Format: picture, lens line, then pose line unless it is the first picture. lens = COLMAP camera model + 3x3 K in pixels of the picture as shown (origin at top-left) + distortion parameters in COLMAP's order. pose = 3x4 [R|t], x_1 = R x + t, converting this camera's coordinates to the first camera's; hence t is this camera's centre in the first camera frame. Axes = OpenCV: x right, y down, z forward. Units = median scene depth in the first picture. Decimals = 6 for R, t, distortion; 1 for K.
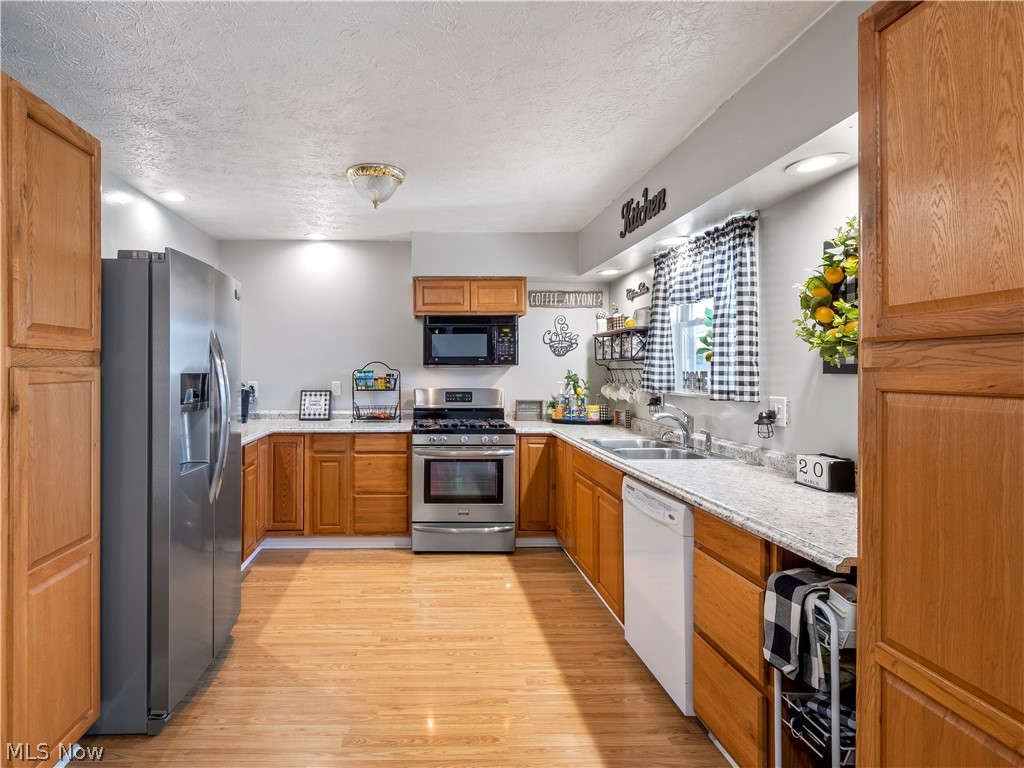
lens RADIAL K [[549.1, 0, 426.8], [0, 549.1, 371.1], [0, 0, 1]] dist [0.011769, -0.001107]
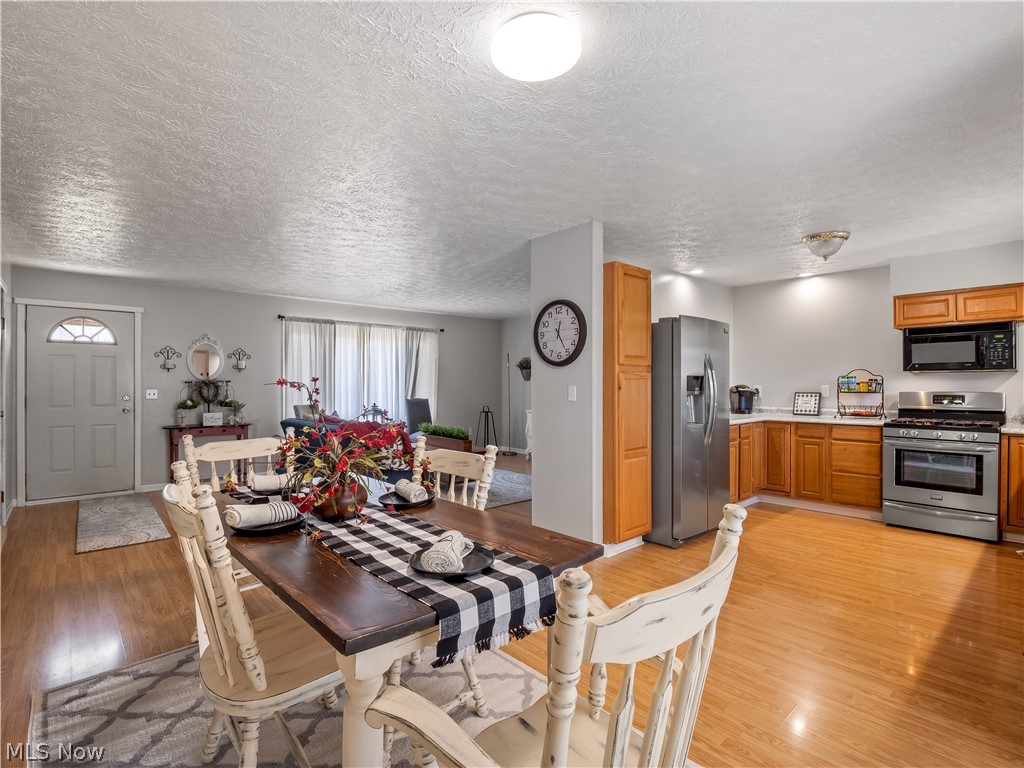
lens RADIAL K [[510.7, 0, 514.4], [0, 510.7, 384.7], [0, 0, 1]] dist [-0.003780, -0.001313]
pose [[0.667892, -0.001002, -0.744258, 0.303578], [0.001065, 0.999999, -0.000390, 0.022025], [0.744258, -0.000532, 0.667892, -0.416596]]
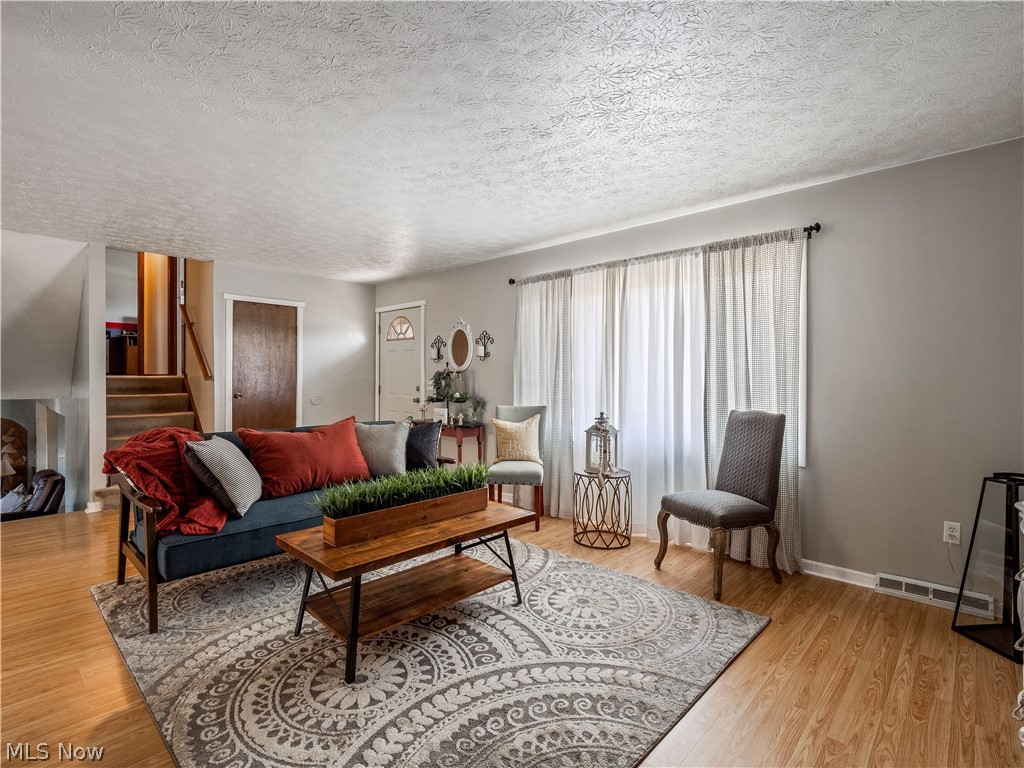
lens RADIAL K [[486.1, 0, 507.5], [0, 486.1, 387.8], [0, 0, 1]] dist [-0.006753, -0.000430]
pose [[-0.689516, 0.019488, -0.724008, -0.690611], [-0.002244, 0.999576, 0.029043, 0.015301], [0.724267, 0.021651, -0.689180, 1.049647]]
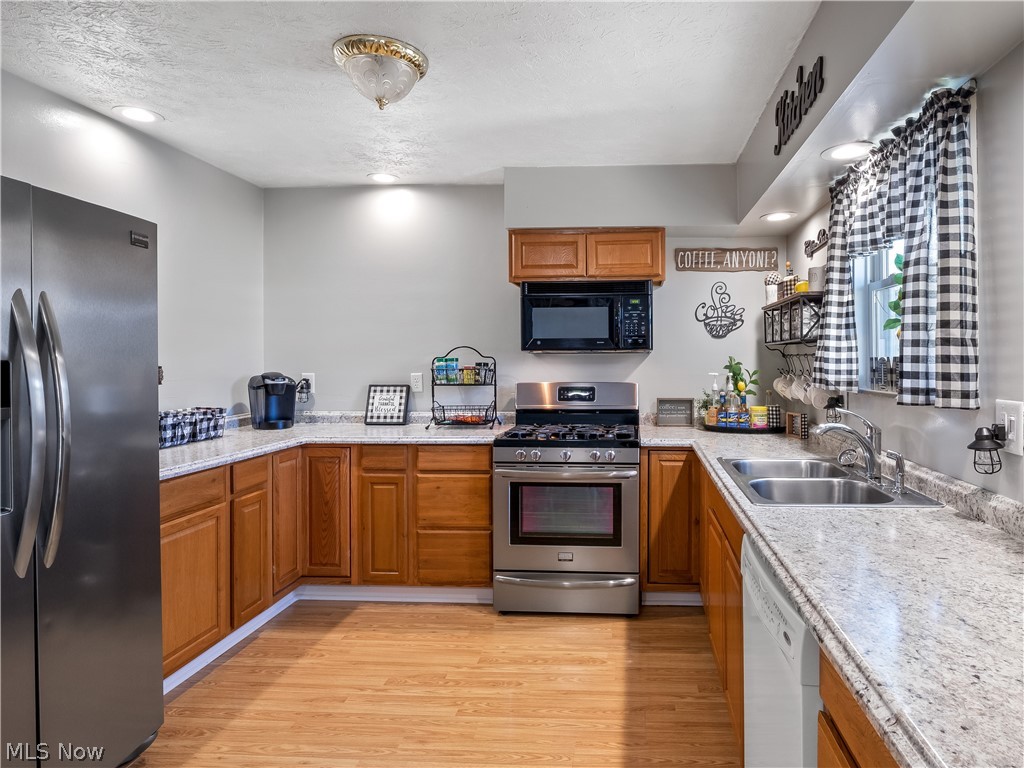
lens RADIAL K [[603.4, 0, 602.5], [0, 603.4, 360.6], [0, 0, 1]] dist [-0.009869, -0.001663]
pose [[0.998060, -0.002410, -0.062208, 0.184207], [0.002421, 0.999997, 0.000105, 0.003456], [0.062208, -0.000255, 0.998063, 0.257258]]
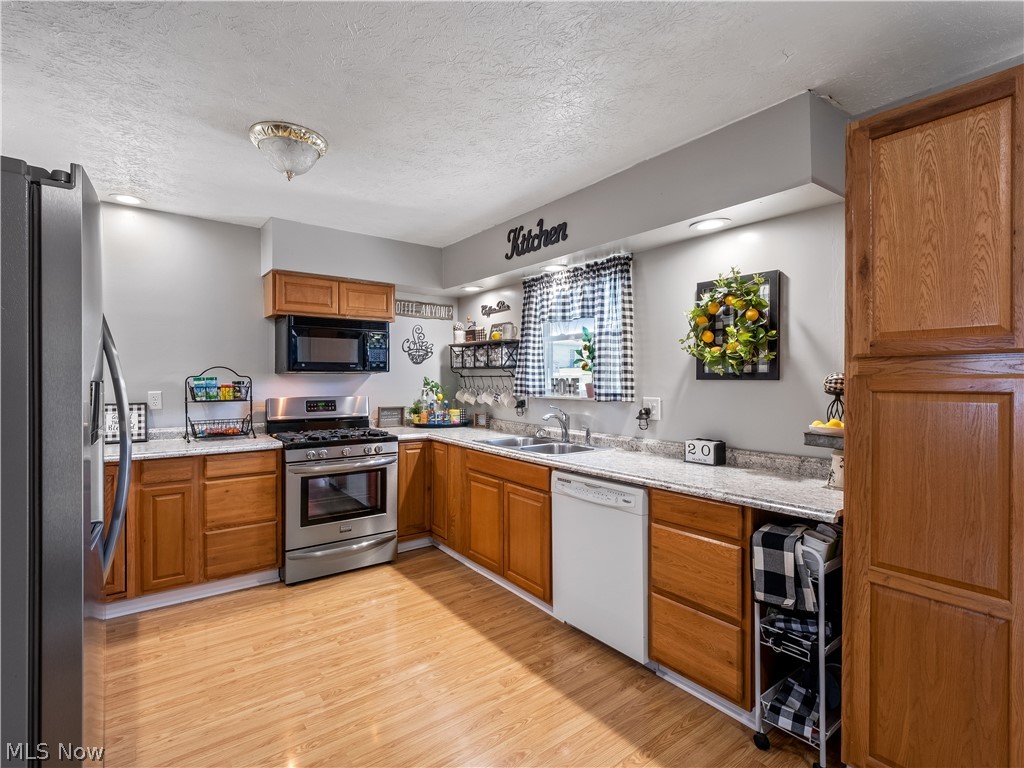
lens RADIAL K [[496.2, 0, 513.1], [0, 496.2, 381.1], [0, 0, 1]] dist [0.001799, -0.000656]
pose [[0.804681, -0.002679, 0.593701, -0.229737], [-0.000400, 0.999987, 0.005054, 0.001176], [-0.593707, -0.004304, 0.804670, 0.172679]]
